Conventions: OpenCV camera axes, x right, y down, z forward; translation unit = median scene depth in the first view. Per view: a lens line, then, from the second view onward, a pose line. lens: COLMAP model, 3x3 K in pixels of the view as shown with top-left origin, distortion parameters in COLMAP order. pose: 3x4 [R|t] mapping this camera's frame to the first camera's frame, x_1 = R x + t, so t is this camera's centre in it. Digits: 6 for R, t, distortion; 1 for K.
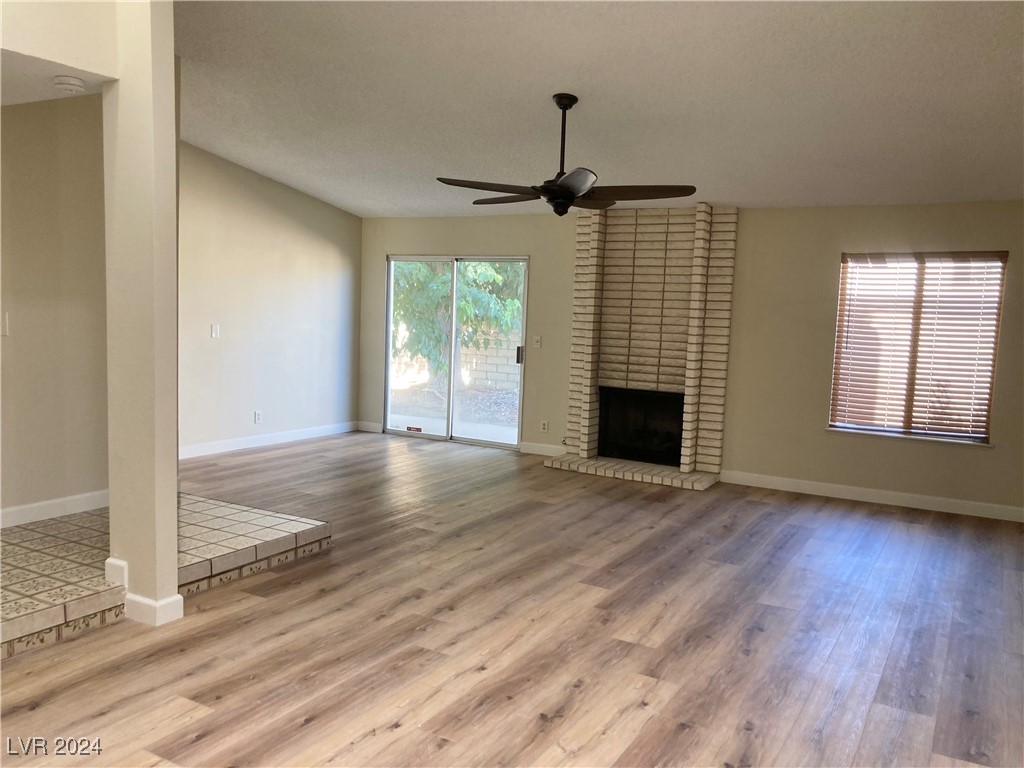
lens RADIAL K [[840.8, 0, 501.3], [0, 840.8, 388.3], [0, 0, 1]] dist [0.048214, -0.083536]
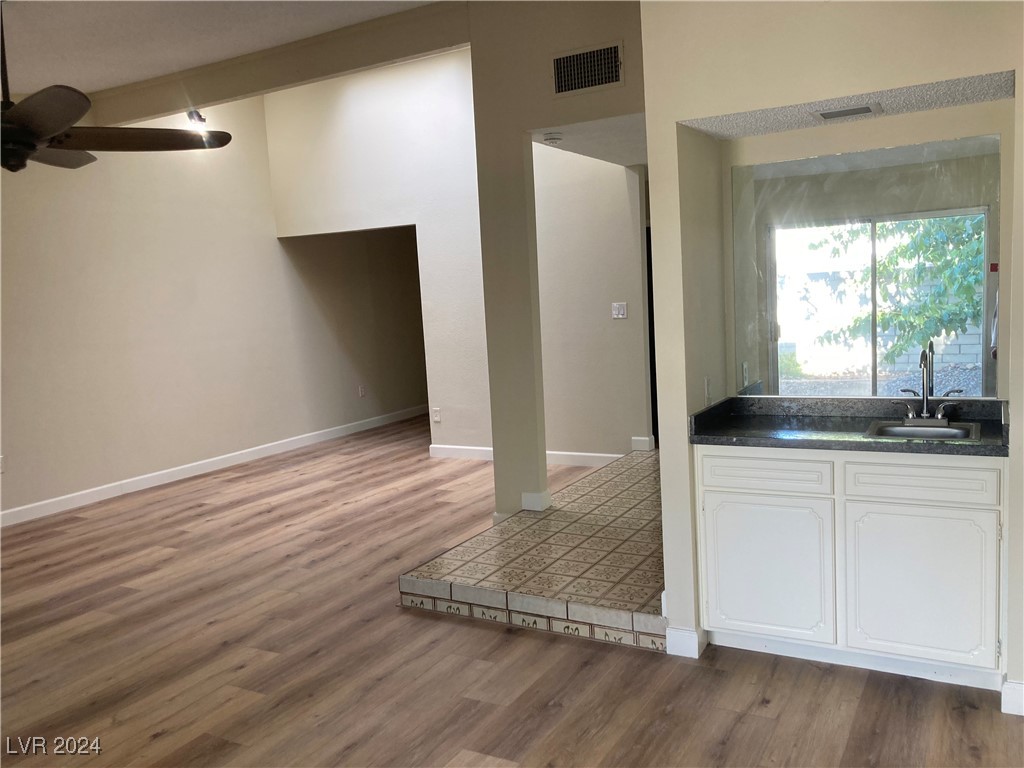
lens RADIAL K [[840.8, 0, 501.3], [0, 840.8, 388.3], [0, 0, 1]] dist [0.048214, -0.083536]
pose [[-0.999746, 0.022405, 0.002520, -0.293129], [0.022415, 0.975624, 0.218303, -0.181249], [0.002432, 0.218304, -0.975878, 1.670997]]
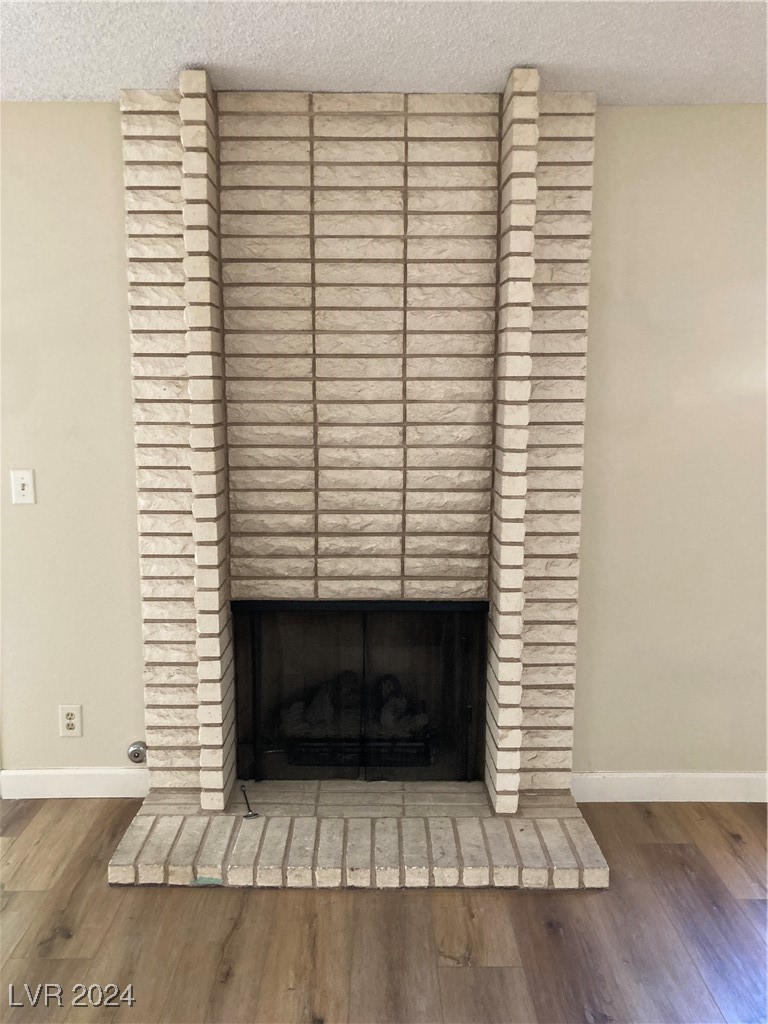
lens RADIAL K [[840.8, 0, 384.7], [0, 840.8, 501.8], [0, 0, 1]] dist [0.048214, -0.083536]
pose [[0.858593, -0.109188, 0.500896, -0.007110], [0.079932, 0.993618, 0.079581, -0.102650], [-0.506389, -0.028291, 0.861841, 0.984276]]
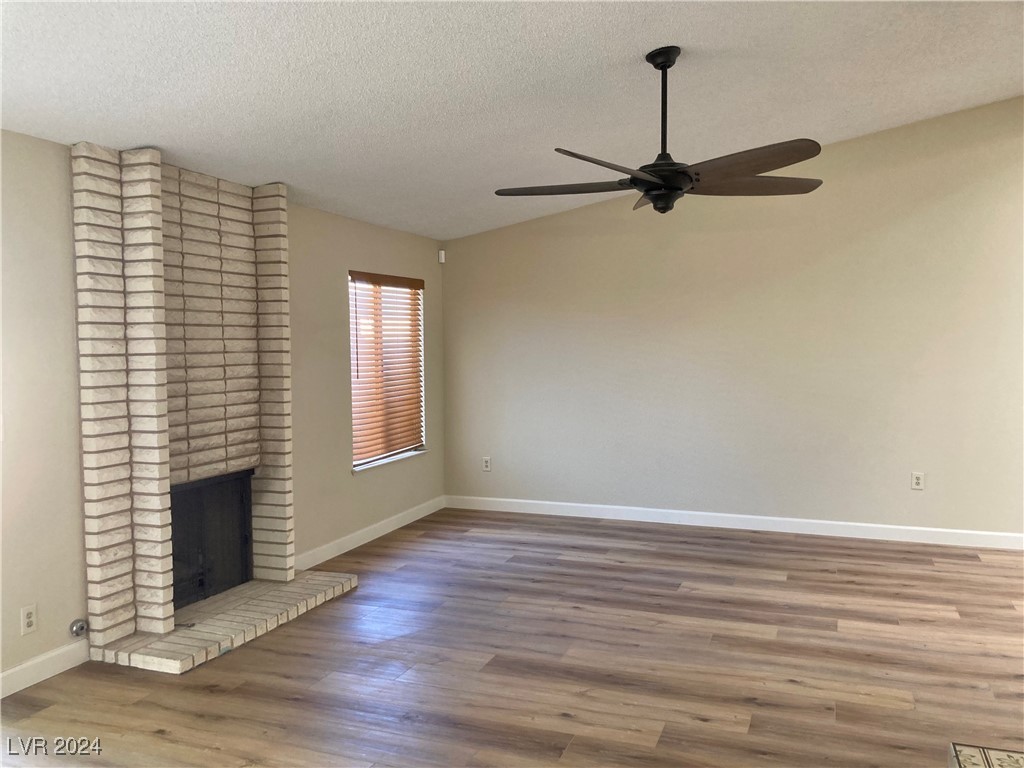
lens RADIAL K [[840.8, 0, 501.3], [0, 840.8, 388.3], [0, 0, 1]] dist [0.048214, -0.083536]
pose [[-0.155740, -0.086451, 0.984008, -0.645820], [0.103069, 0.989303, 0.103229, -0.146300], [-0.982406, 0.117498, -0.145164, 1.278462]]
